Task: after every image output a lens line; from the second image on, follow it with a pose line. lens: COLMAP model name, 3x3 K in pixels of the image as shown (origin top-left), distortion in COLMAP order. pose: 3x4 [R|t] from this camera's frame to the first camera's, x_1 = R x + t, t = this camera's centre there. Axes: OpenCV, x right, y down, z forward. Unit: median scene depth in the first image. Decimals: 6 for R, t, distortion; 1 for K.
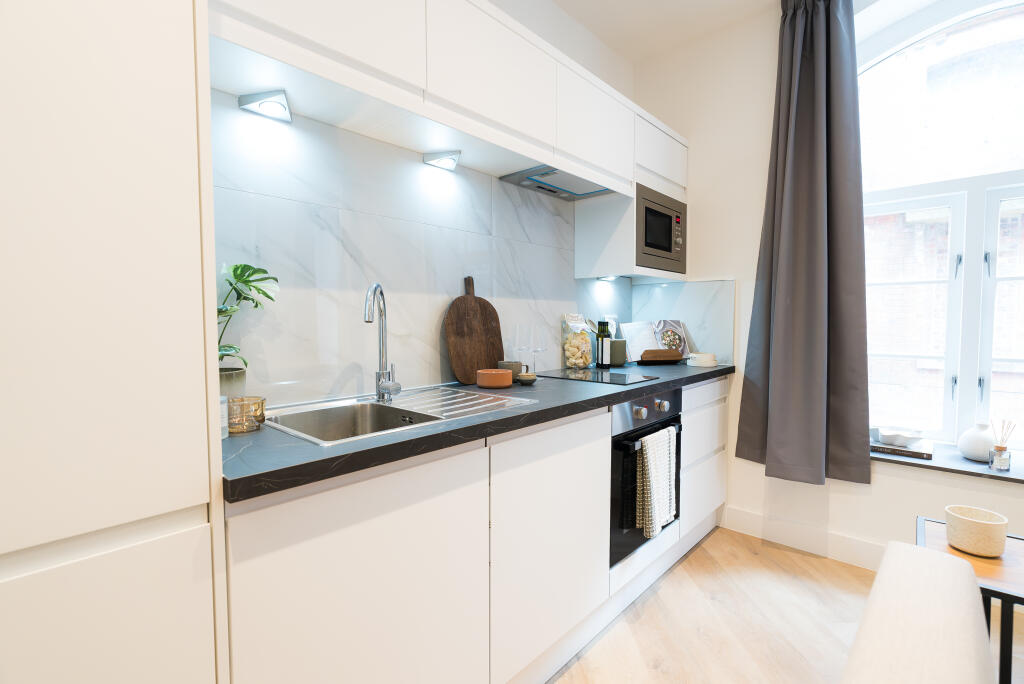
lens RADIAL K [[472.4, 0, 512.0], [0, 472.4, 342.0], [0, 0, 1]] dist [0.000096, -0.000064]
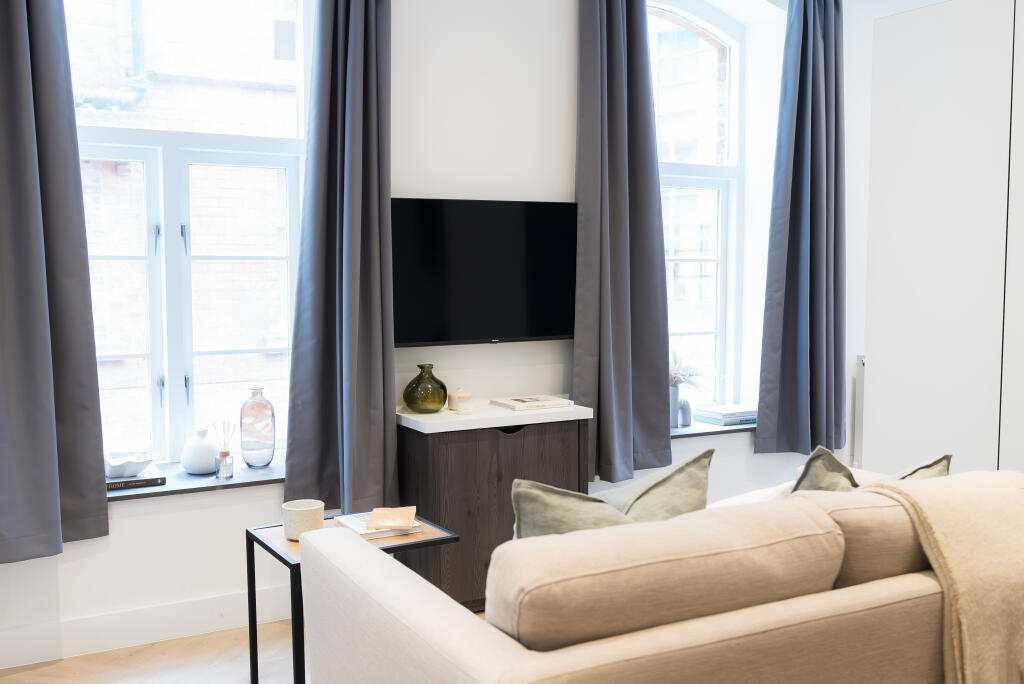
lens RADIAL K [[1009.9, 0, 512.0], [0, 1009.9, 342.0], [0, 0, 1]] dist [-0.005970, -0.007907]
pose [[0.297822, -0.069287, 0.952104, -0.527612], [0.044504, 0.997286, 0.058654, -0.063200], [-0.953583, 0.024904, 0.300097, -0.078699]]
